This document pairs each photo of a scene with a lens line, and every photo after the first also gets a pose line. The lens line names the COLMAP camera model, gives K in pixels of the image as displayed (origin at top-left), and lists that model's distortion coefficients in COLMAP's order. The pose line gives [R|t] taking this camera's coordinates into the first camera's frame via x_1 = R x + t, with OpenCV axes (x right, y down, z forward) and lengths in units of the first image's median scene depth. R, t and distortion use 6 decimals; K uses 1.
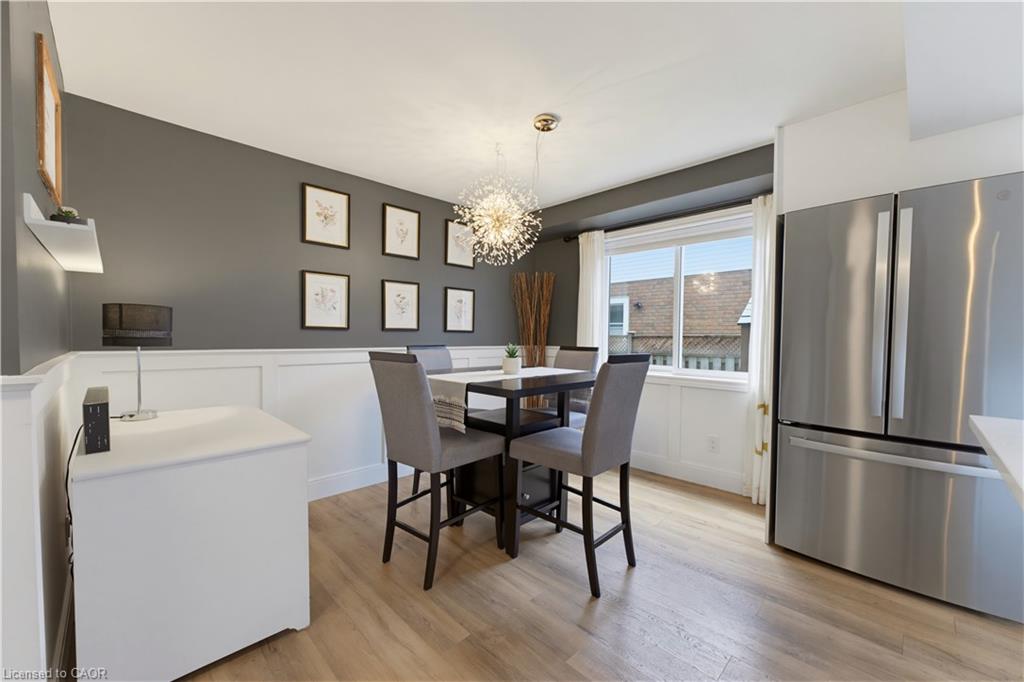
lens RADIAL K [[409.9, 0, 509.7], [0, 409.9, 344.6], [0, 0, 1]] dist [-0.003321, 0.000227]
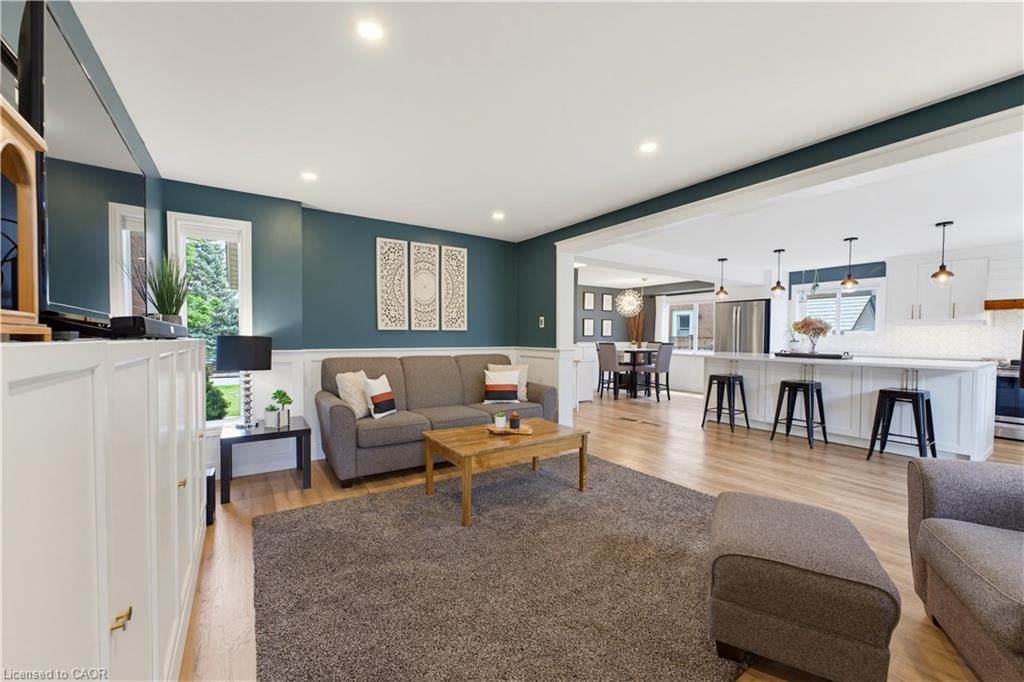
lens RADIAL K [[409.9, 0, 511.2], [0, 409.9, 344.0], [0, 0, 1]] dist [-0.003321, 0.000227]
pose [[0.982179, -0.004464, -0.187895, -0.322387], [0.003831, 0.999986, -0.003729, 0.034490], [0.187909, 0.002943, 0.982182, -2.290309]]
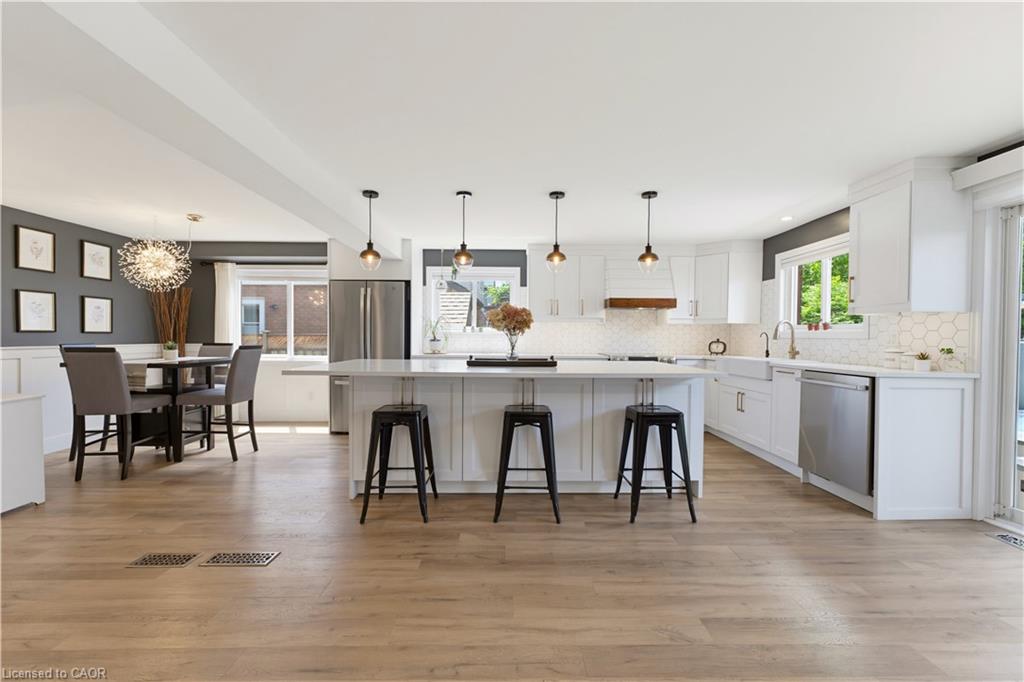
lens RADIAL K [[409.9, 0, 510.5], [0, 409.9, 348.1], [0, 0, 1]] dist [-0.003321, 0.000227]
pose [[0.690588, -0.028388, 0.722691, -0.218360], [0.018639, 0.999596, 0.021454, 0.015213], [-0.723008, -0.001346, 0.690839, -1.015076]]
